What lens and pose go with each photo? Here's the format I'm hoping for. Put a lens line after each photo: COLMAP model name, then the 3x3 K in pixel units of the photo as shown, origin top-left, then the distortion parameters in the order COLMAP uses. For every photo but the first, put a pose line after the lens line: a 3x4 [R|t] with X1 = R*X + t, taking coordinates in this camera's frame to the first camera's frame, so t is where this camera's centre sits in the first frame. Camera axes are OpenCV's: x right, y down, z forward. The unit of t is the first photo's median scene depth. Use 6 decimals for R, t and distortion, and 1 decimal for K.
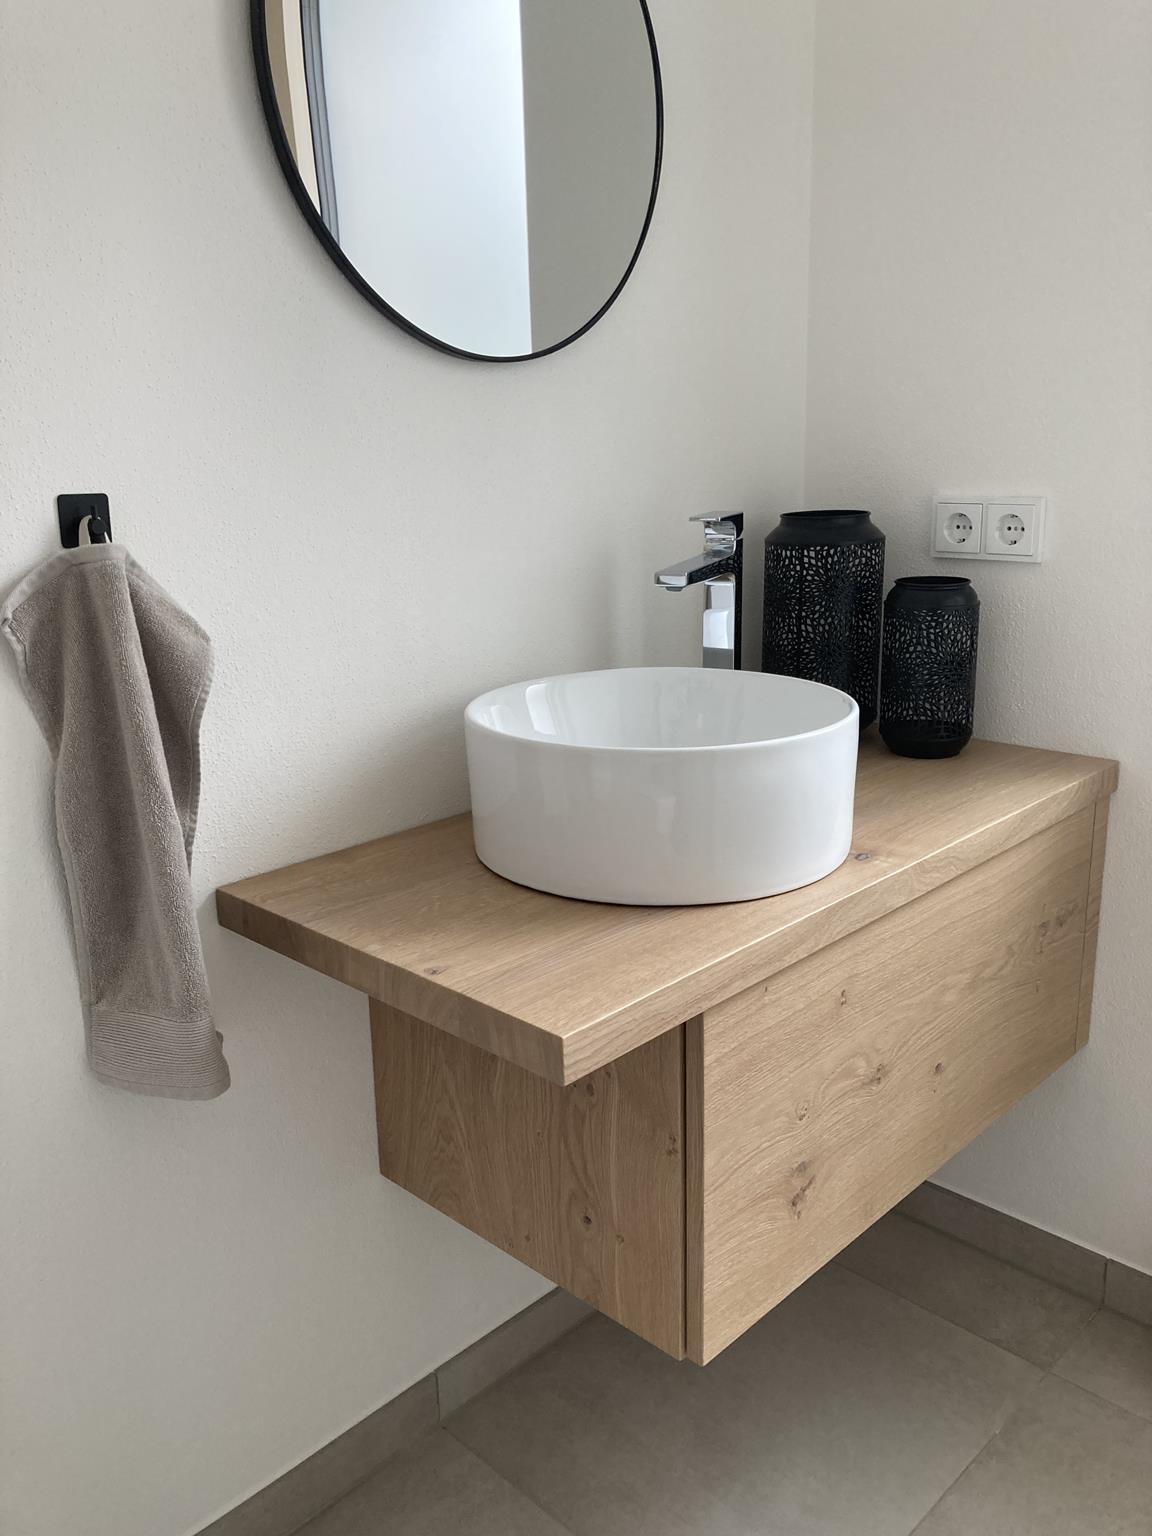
lens RADIAL K [[1256.7, 0, 576.0], [0, 1256.7, 768.0], [0, 0, 1]] dist [0.011741, -0.002872]
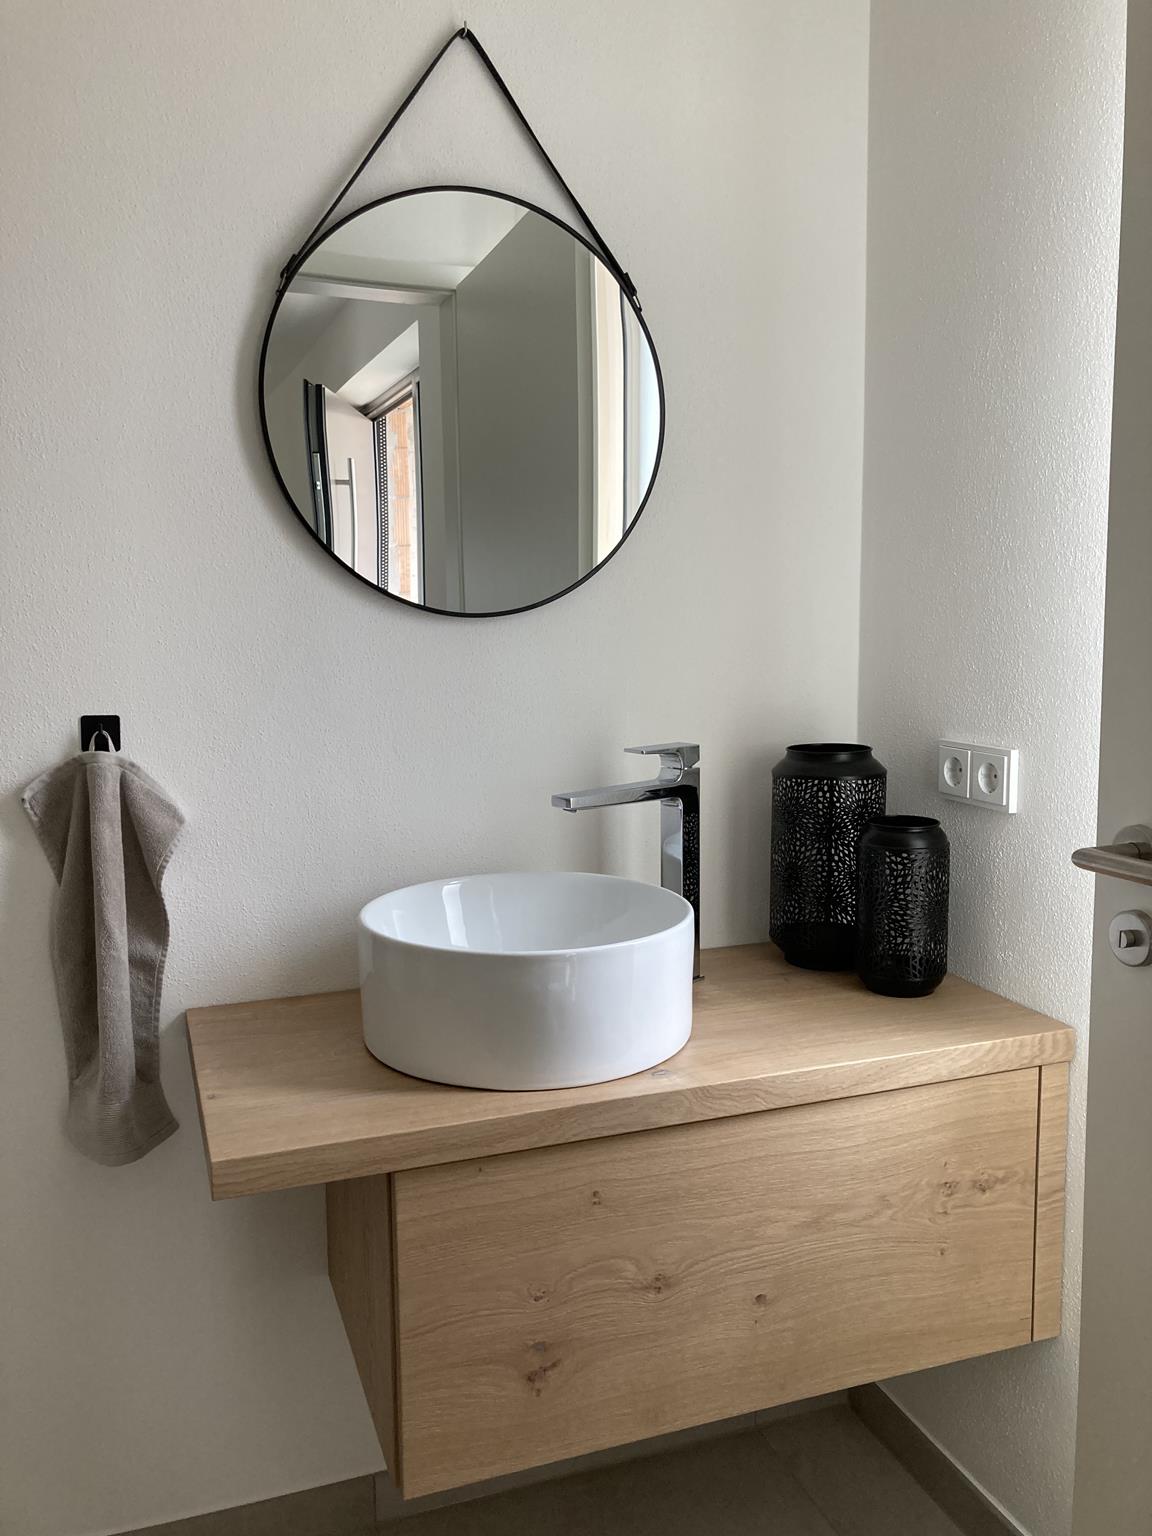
lens RADIAL K [[1256.7, 0, 576.0], [0, 1256.7, 768.0], [0, 0, 1]] dist [0.011741, -0.002872]
pose [[0.901498, 0.073789, -0.426447, 0.623026], [-0.125808, 0.987487, -0.095088, -0.079520], [0.414095, 0.139372, 0.899500, -0.046676]]
